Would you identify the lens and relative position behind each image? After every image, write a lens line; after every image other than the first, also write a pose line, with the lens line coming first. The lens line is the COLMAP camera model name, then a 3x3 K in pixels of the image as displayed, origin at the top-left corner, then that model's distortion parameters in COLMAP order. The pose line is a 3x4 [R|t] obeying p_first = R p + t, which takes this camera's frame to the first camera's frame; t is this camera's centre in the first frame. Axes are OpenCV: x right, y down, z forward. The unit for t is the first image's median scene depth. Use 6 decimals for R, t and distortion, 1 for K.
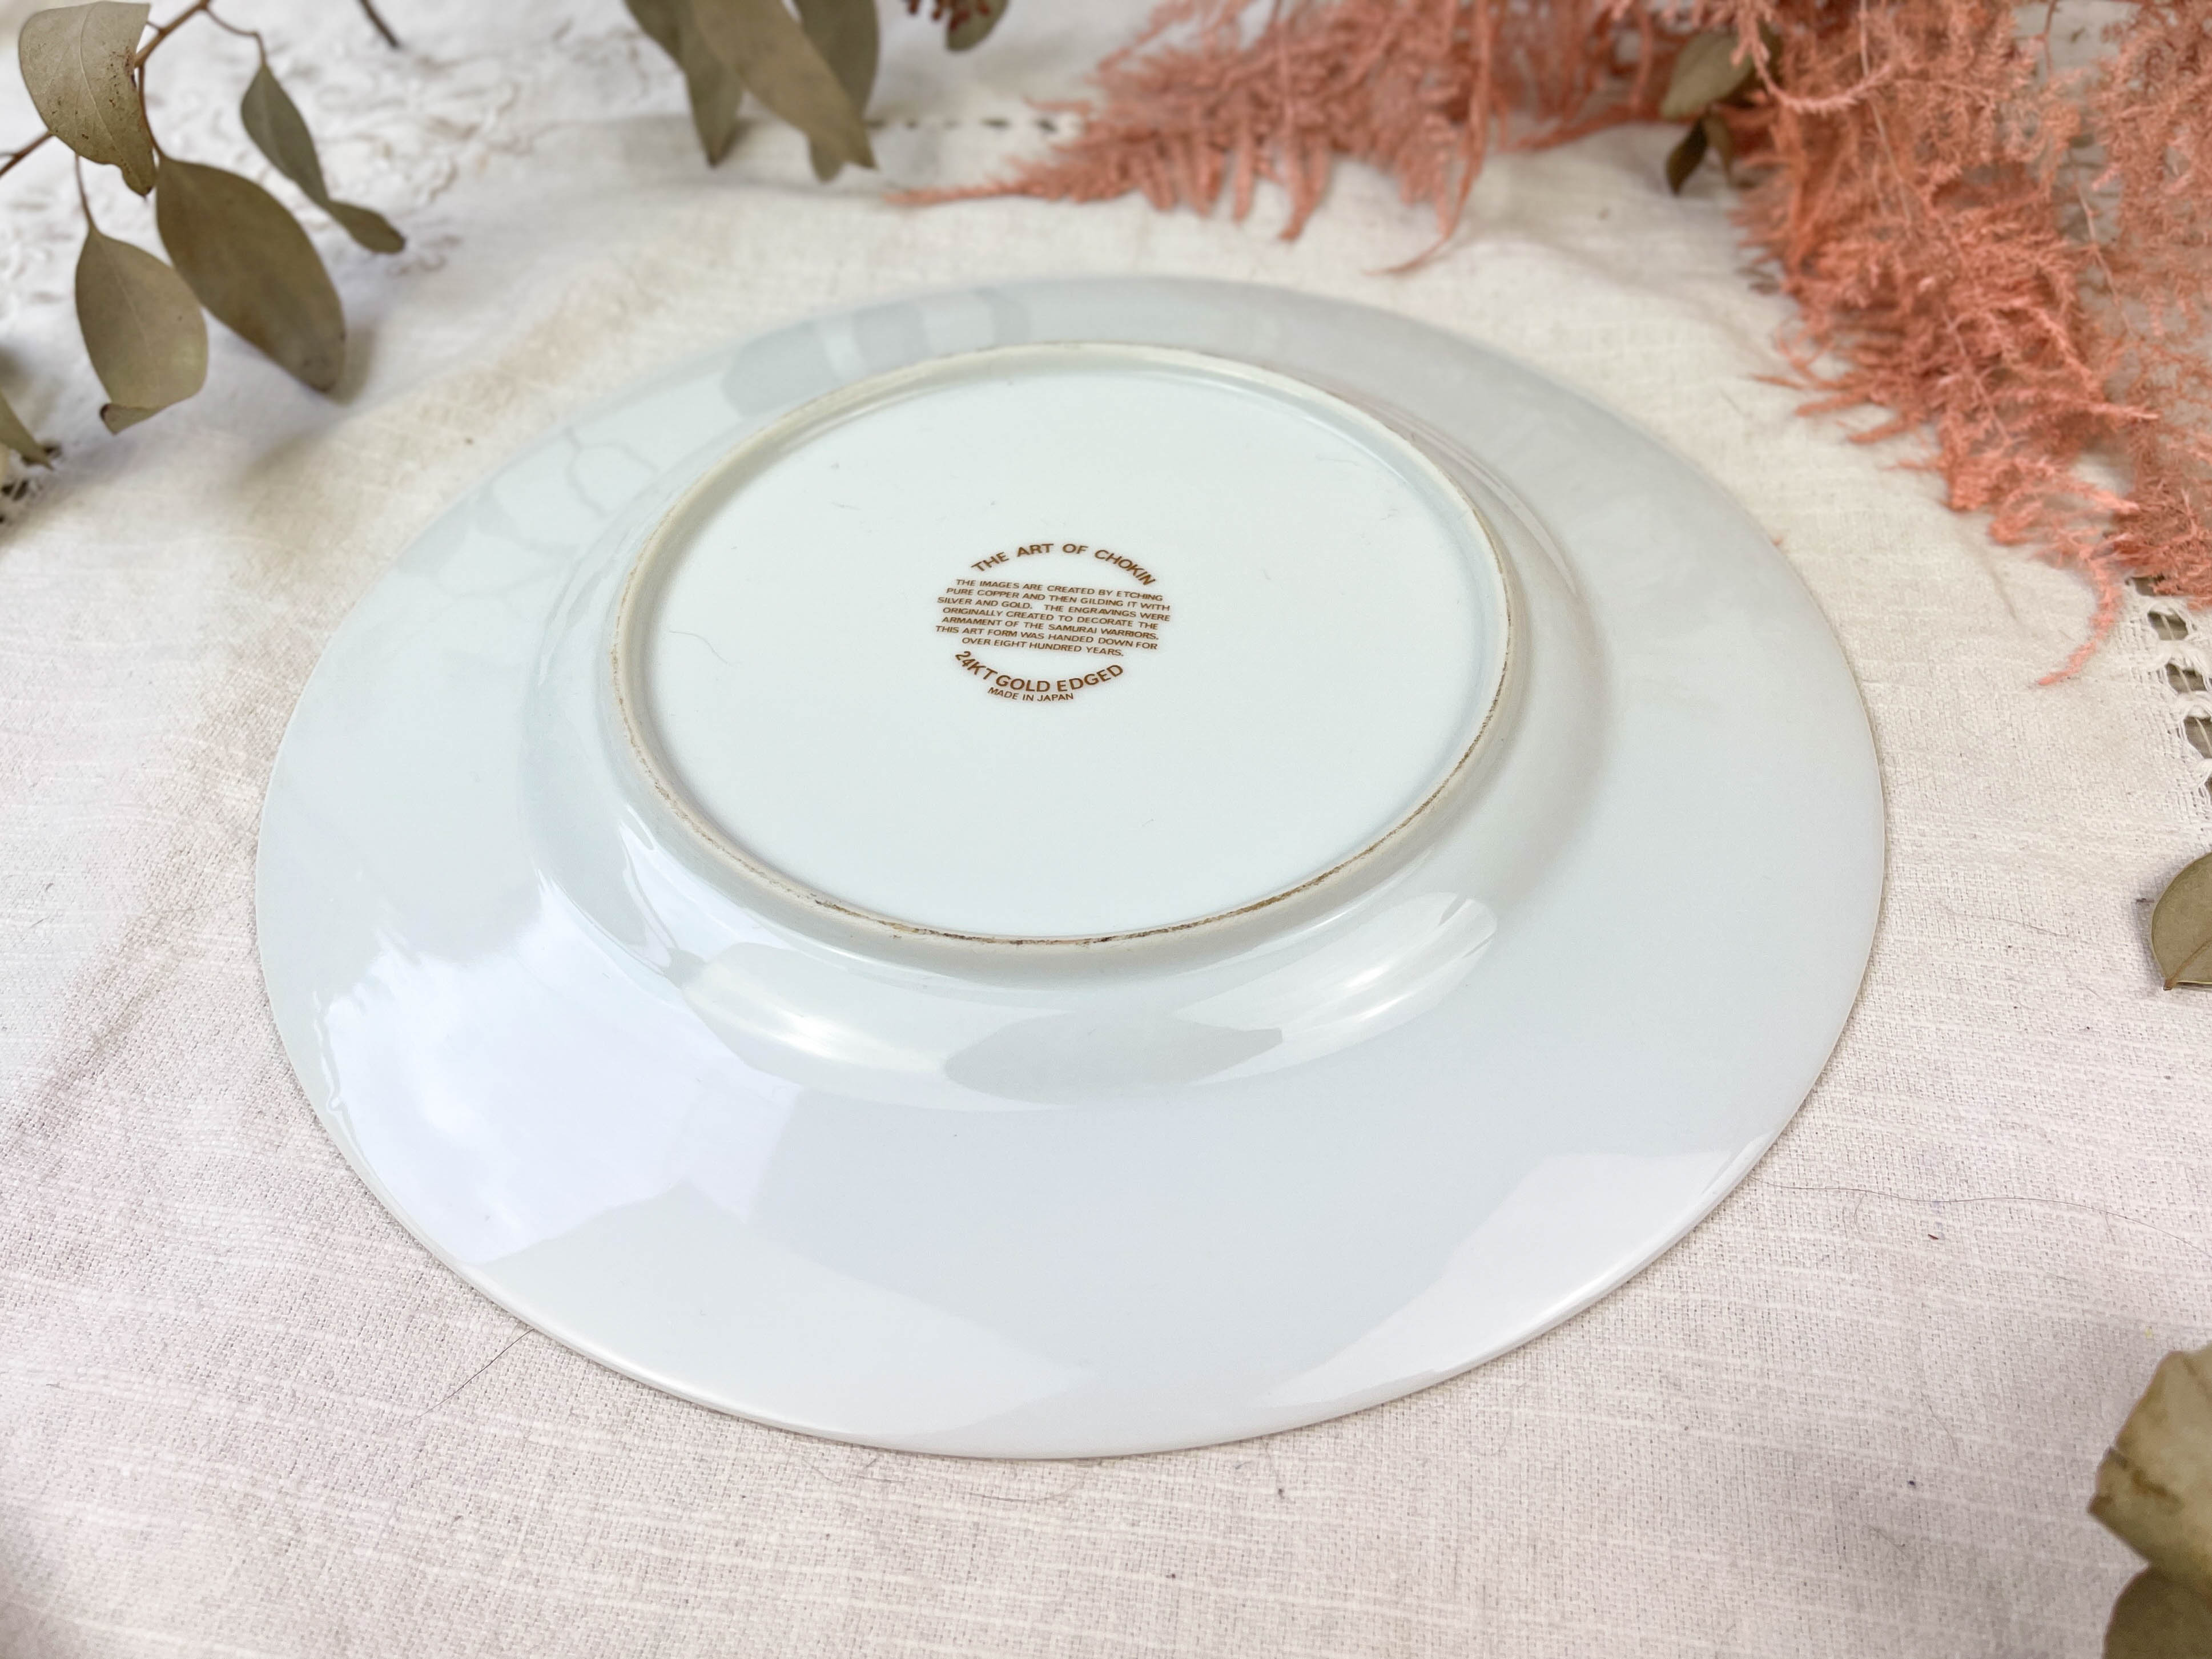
lens RADIAL K [[1726.0, 0, 1110.4], [0, 1726.0, 870.2], [0, 0, 1]] dist [0.096245, -0.160160]
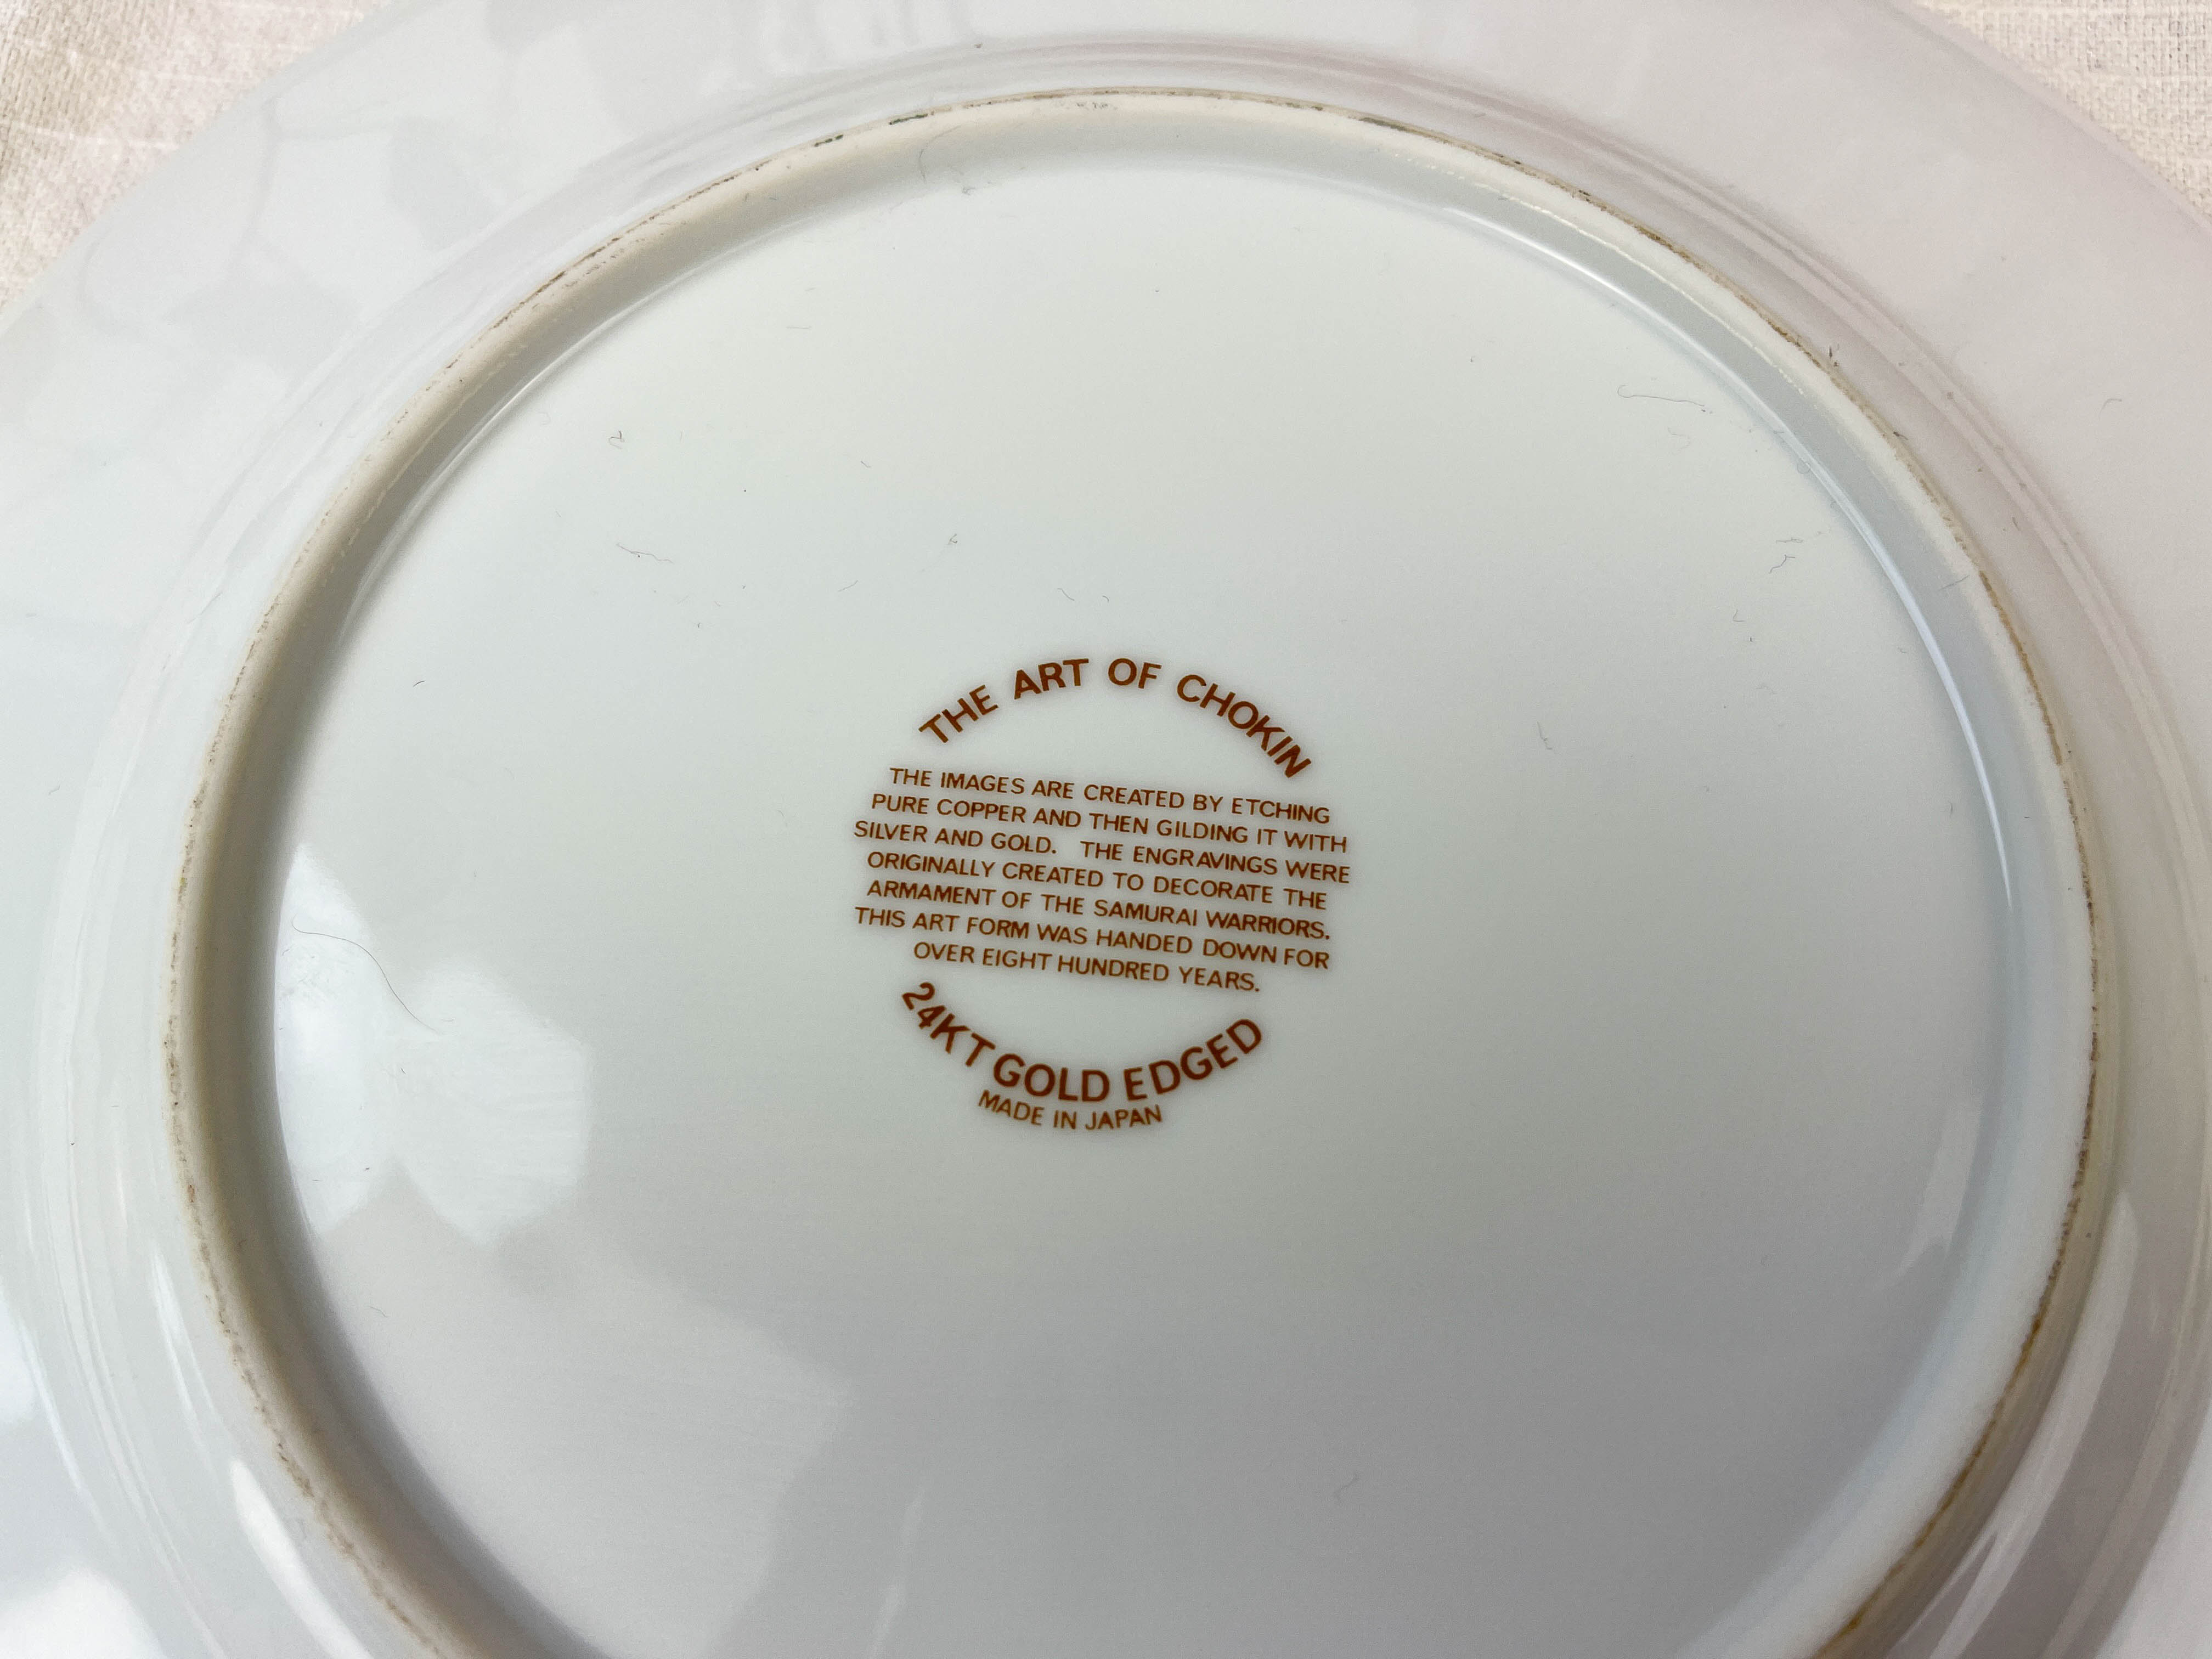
lens RADIAL K [[1671.6, 0, 1106.0], [0, 1671.6, 829.5], [0, 0, 1]] dist [0.058173, -0.085670]
pose [[0.998991, -0.041067, 0.018196, -0.037349], [0.032269, 0.937950, 0.345267, -0.296637], [-0.031246, -0.344331, 0.938328, 0.539002]]
